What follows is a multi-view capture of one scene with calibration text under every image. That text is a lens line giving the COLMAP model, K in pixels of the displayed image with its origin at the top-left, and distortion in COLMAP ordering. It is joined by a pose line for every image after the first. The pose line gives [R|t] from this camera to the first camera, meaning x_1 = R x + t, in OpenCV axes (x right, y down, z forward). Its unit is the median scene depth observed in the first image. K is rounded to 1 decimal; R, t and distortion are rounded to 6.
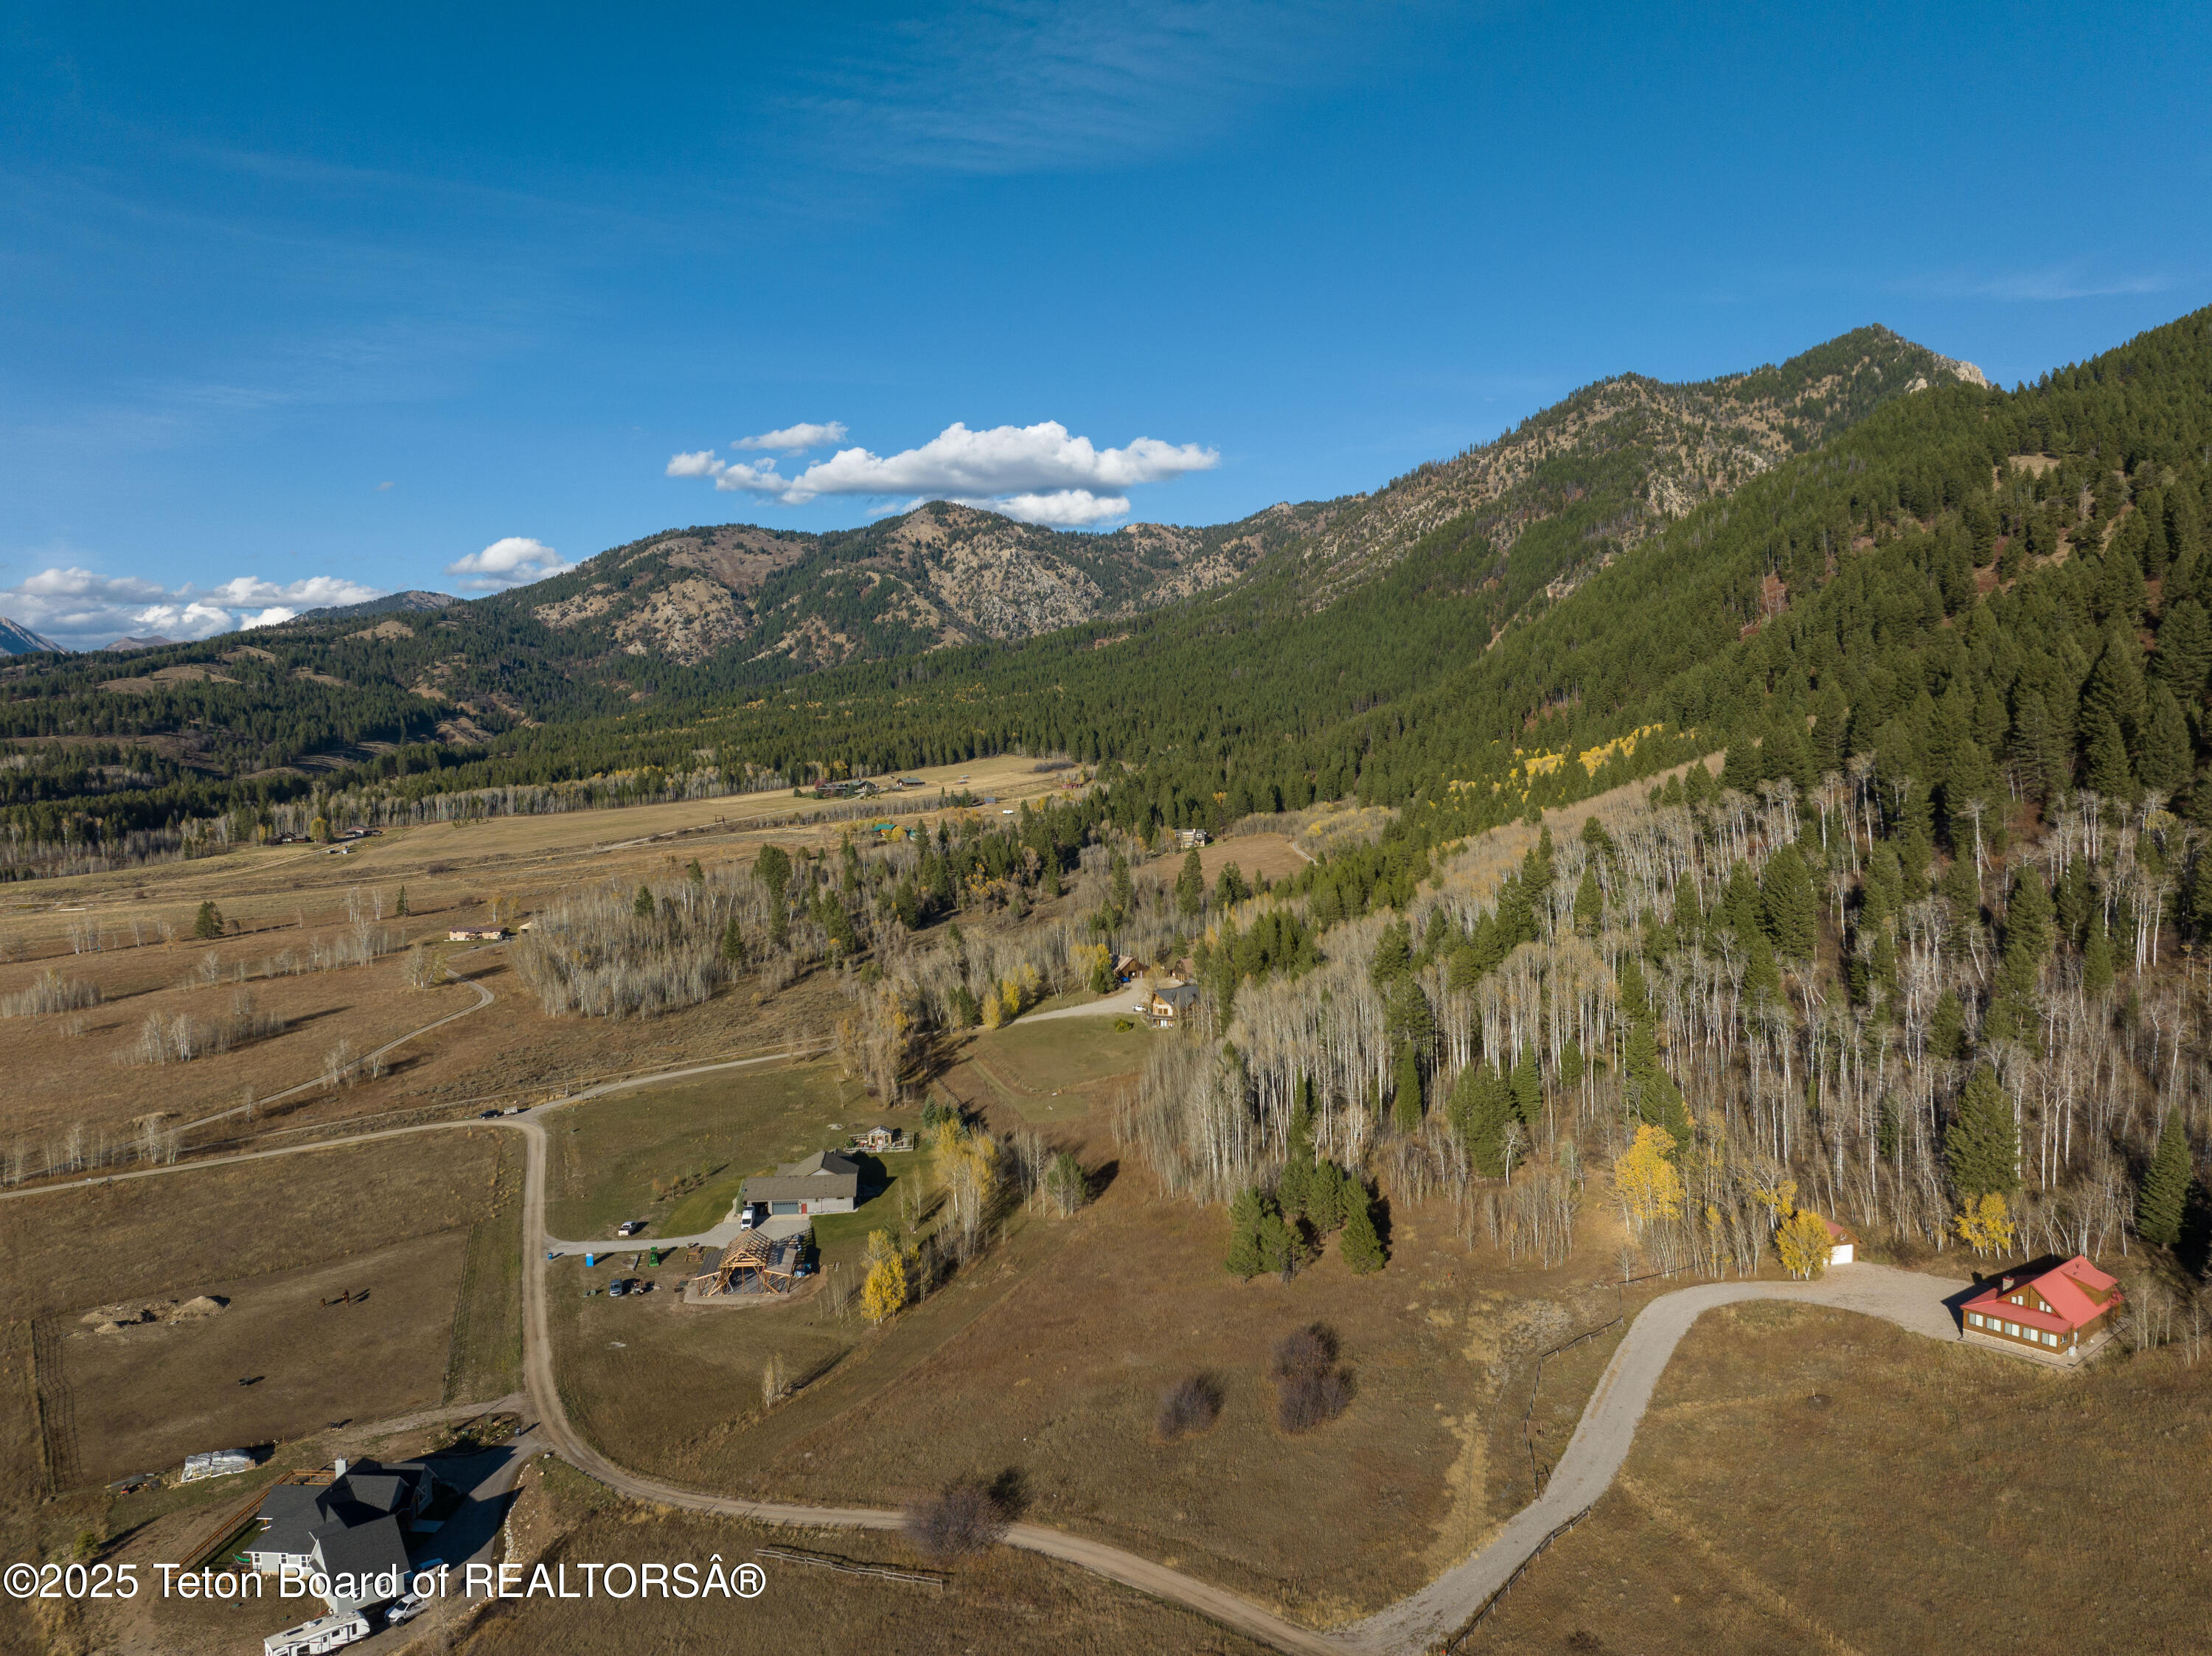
lens RADIAL K [[1564.5, 0, 1113.9], [0, 1564.5, 840.8], [0, 0, 1]] dist [-0.038630, -0.001549]
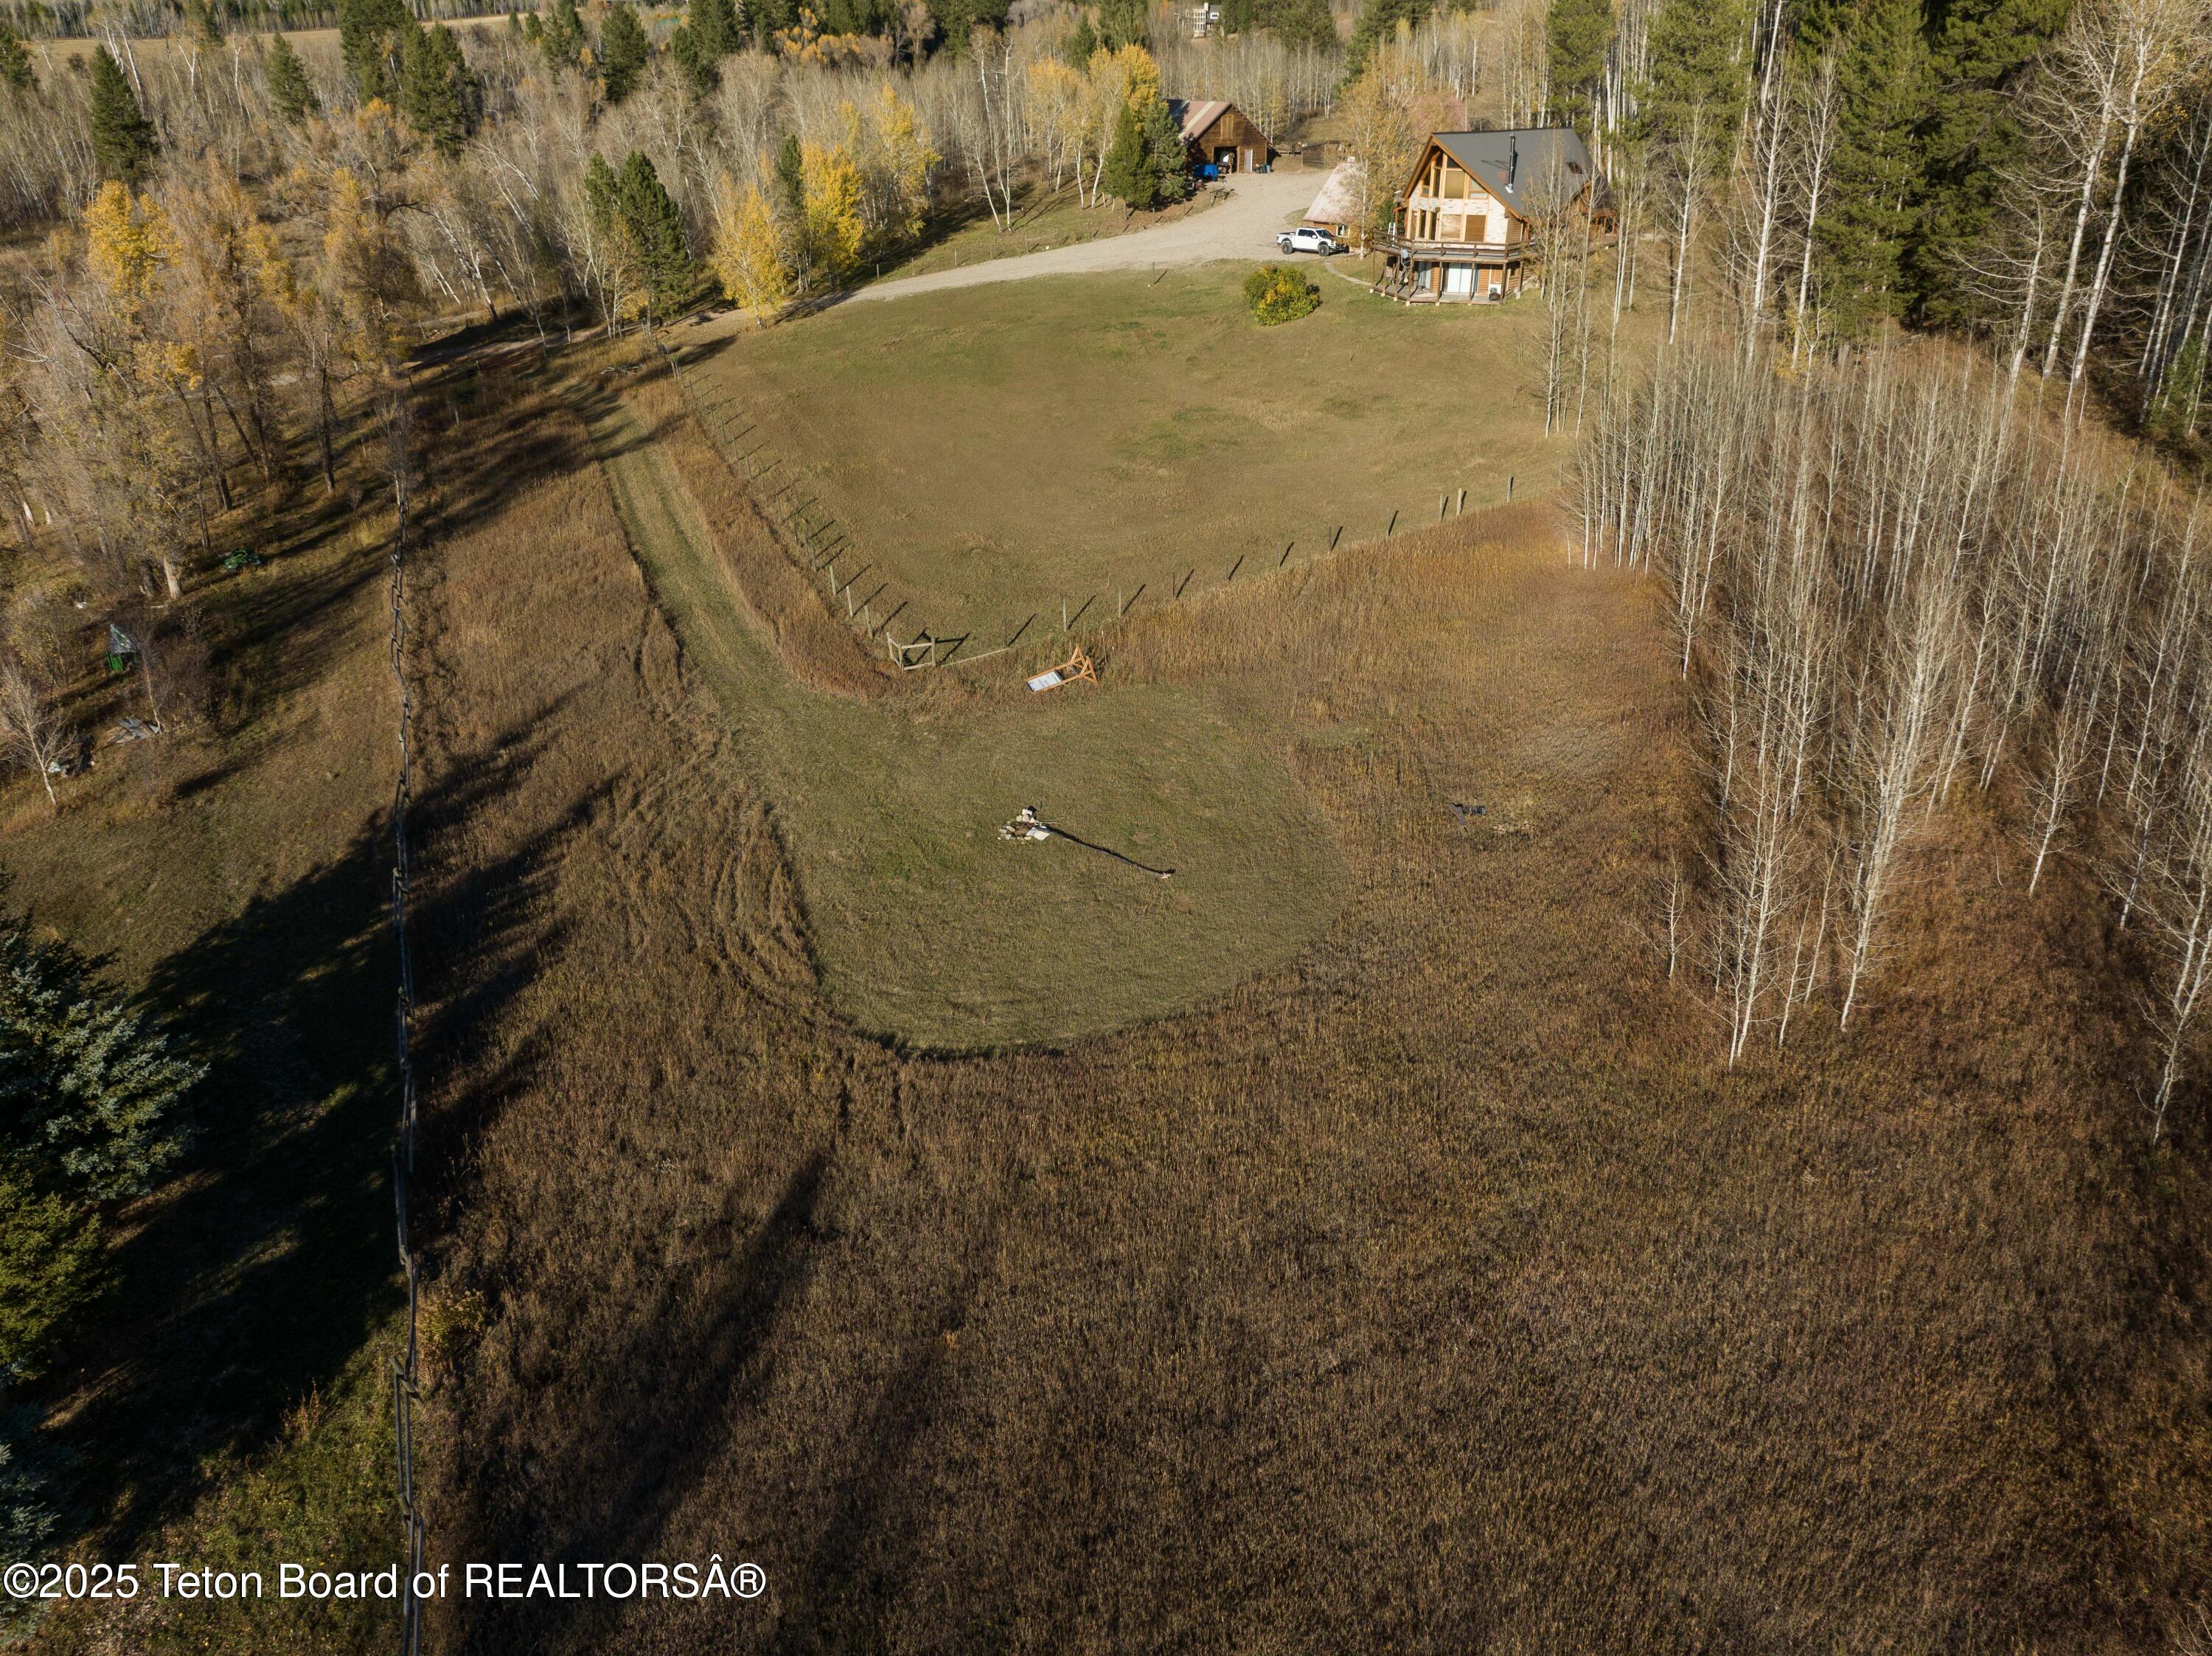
lens RADIAL K [[1564.5, 0, 1100.5], [0, 1564.5, 808.2], [0, 0, 1]] dist [-0.038630, -0.001549]
pose [[0.998786, -0.016438, 0.046433, -0.004715], [-0.002334, 0.925820, 0.377958, 0.013406], [-0.049202, -0.377607, 0.924658, 0.099201]]
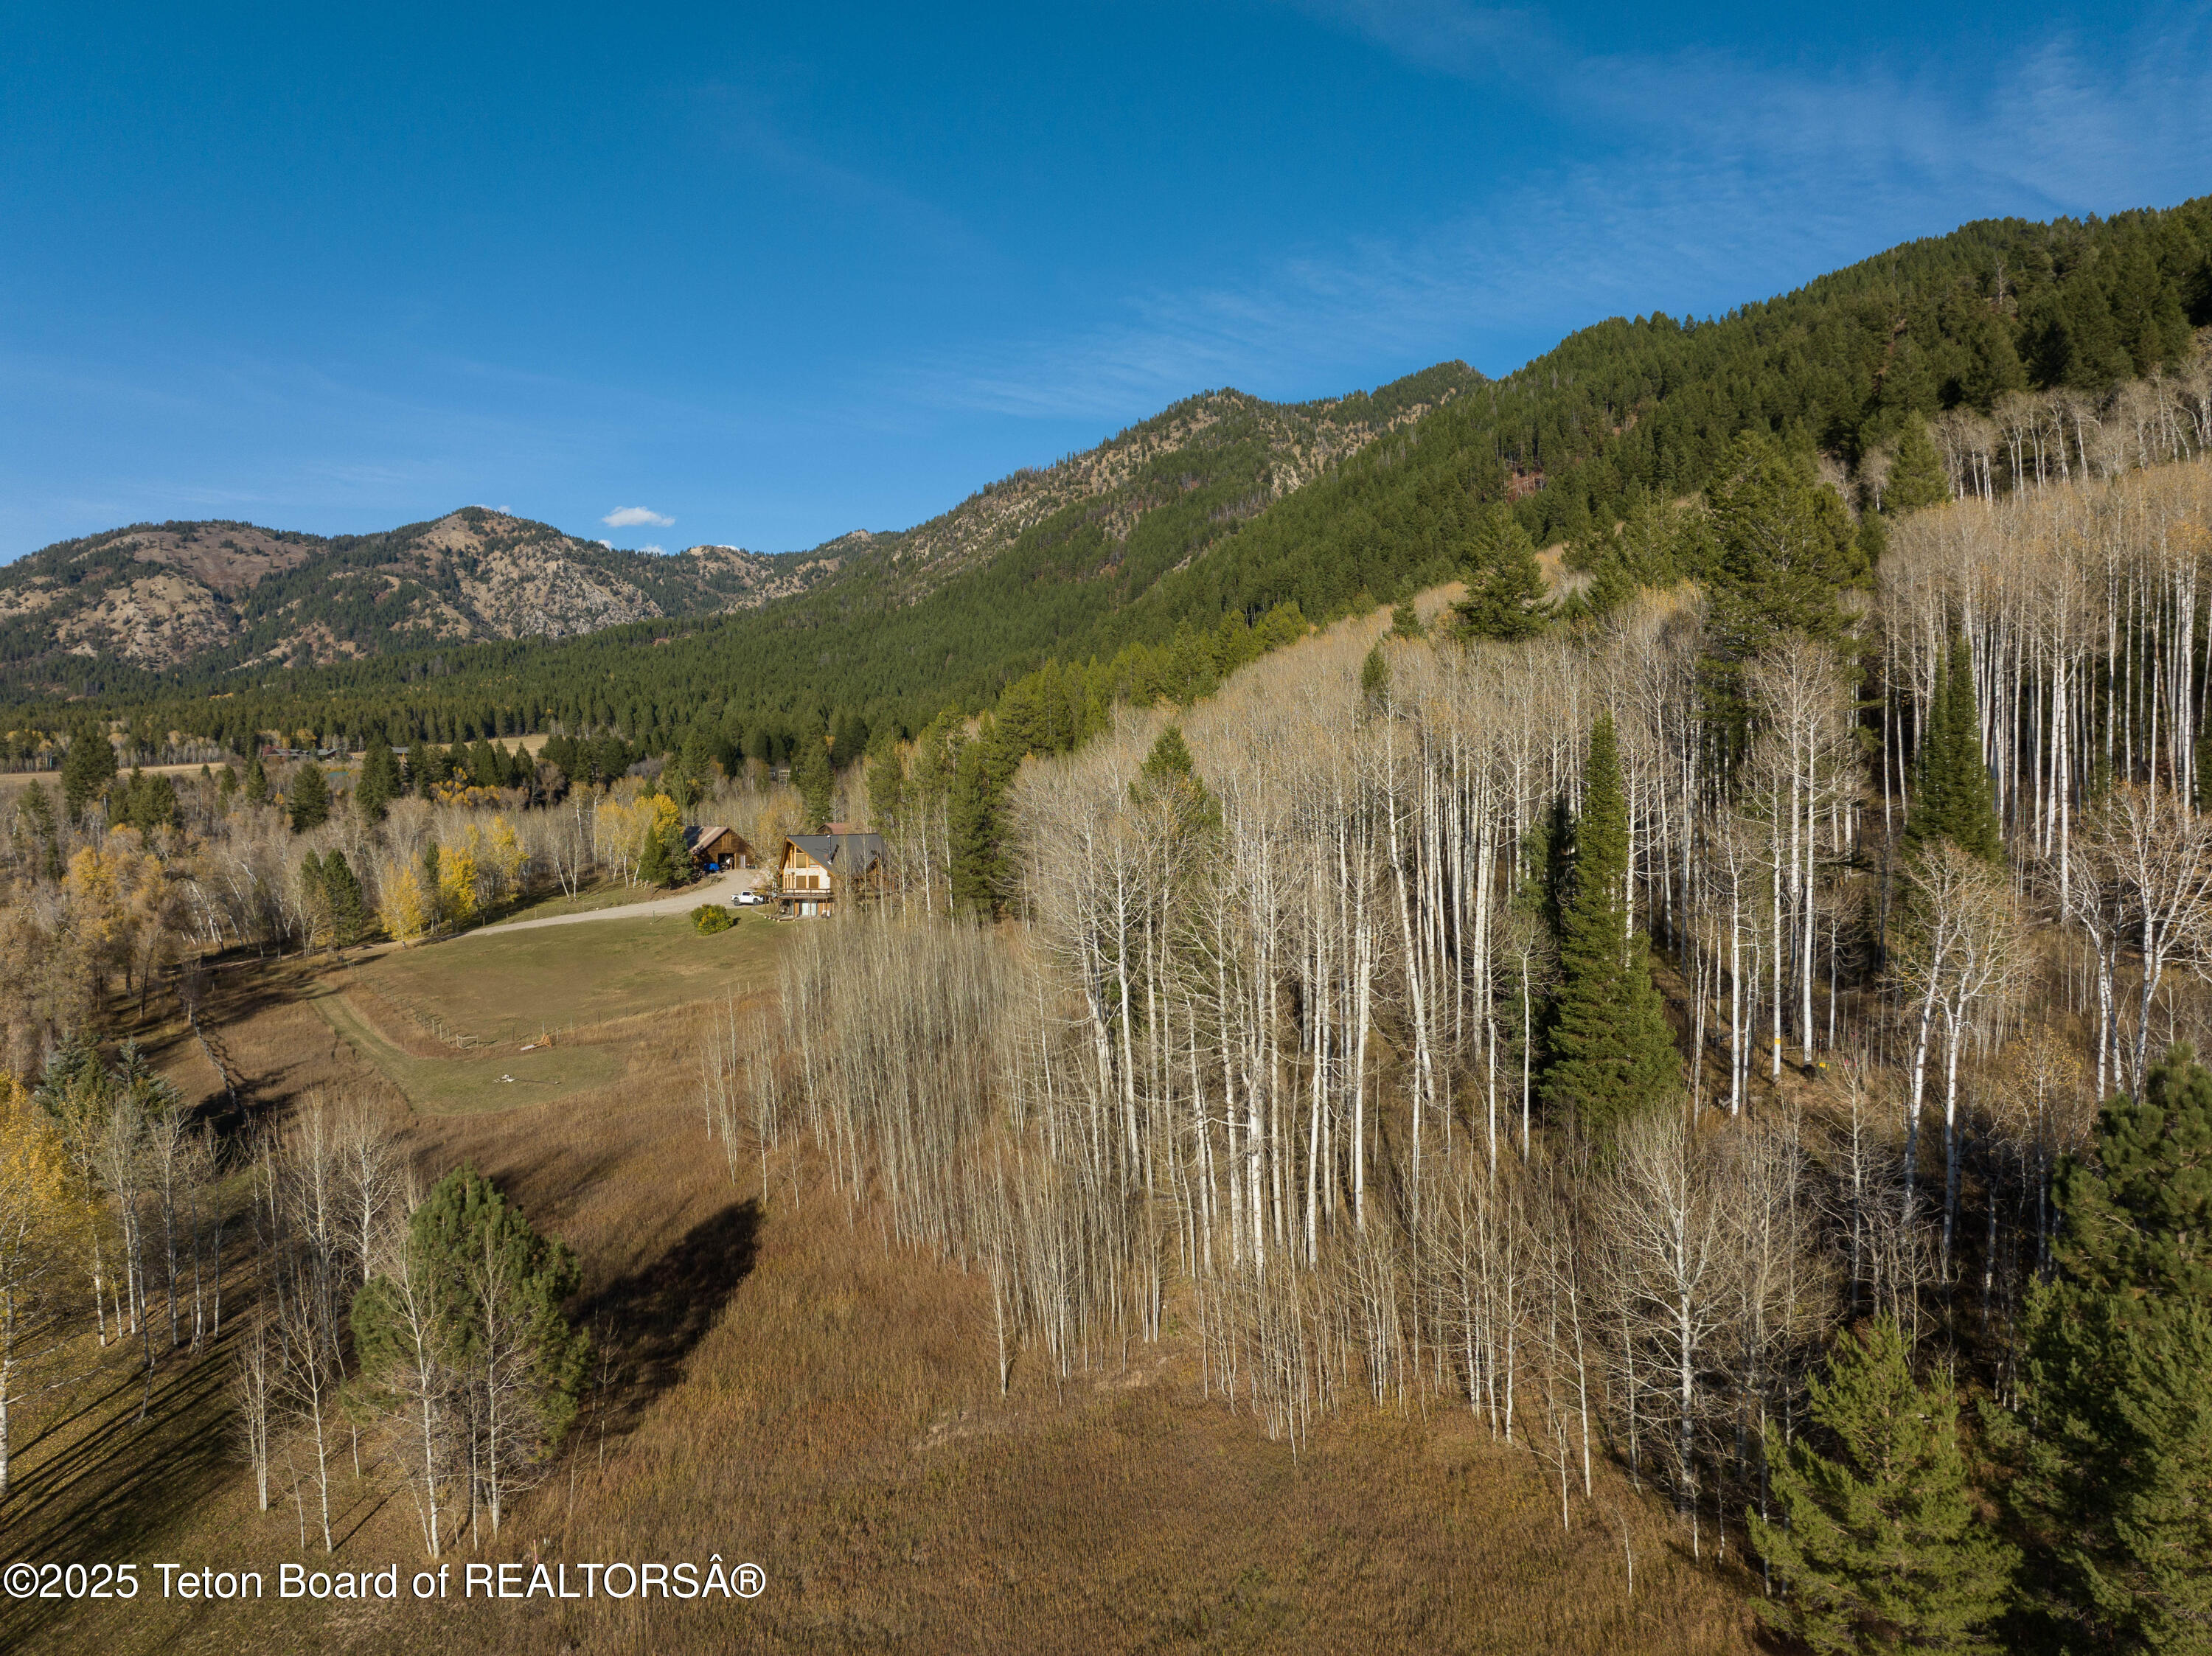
lens RADIAL K [[1564.5, 0, 1107.6], [0, 1564.5, 822.4], [0, 0, 1]] dist [-0.038630, -0.001549]
pose [[0.963394, 0.004300, 0.268054, -0.000746], [0.010087, 0.998582, -0.052269, 0.015297], [-0.267898, 0.053060, 0.961985, 0.072589]]
